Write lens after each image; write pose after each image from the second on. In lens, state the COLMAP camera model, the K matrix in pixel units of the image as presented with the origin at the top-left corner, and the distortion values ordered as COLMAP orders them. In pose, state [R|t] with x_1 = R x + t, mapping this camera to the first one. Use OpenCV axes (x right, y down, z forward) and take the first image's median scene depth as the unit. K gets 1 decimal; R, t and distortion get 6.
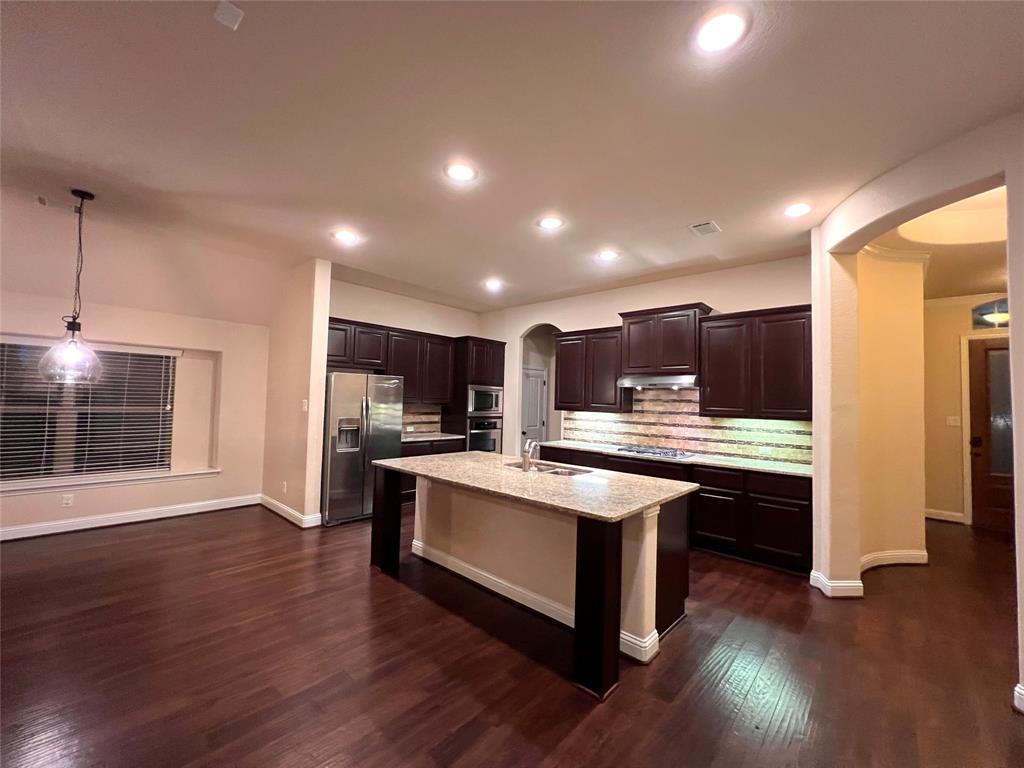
lens RADIAL K [[412.2, 0, 512.7], [0, 412.2, 376.1], [0, 0, 1]] dist [0.014534, -0.000003]
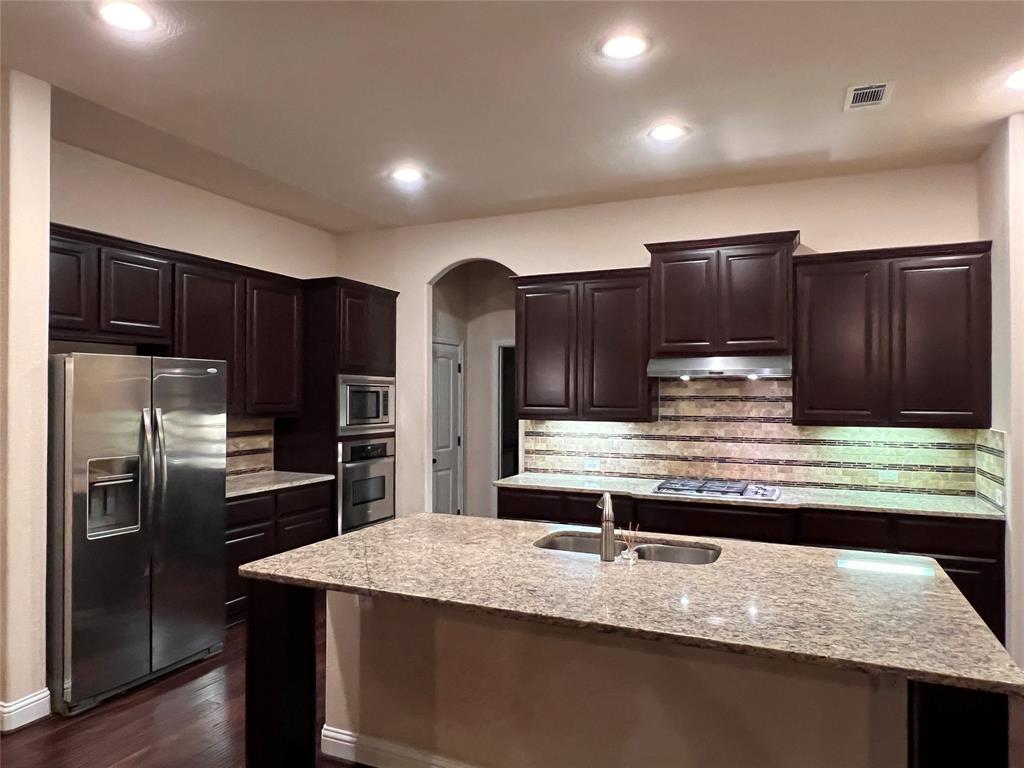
lens RADIAL K [[670.2, 0, 515.8], [0, 670.2, 379.3], [0, 0, 1]] dist [0.008747, 0.001752]
pose [[0.950312, -0.016080, 0.310882, -0.196702], [0.003275, 0.999126, 0.041668, -0.008169], [-0.311281, -0.038579, 0.949535, 0.189839]]
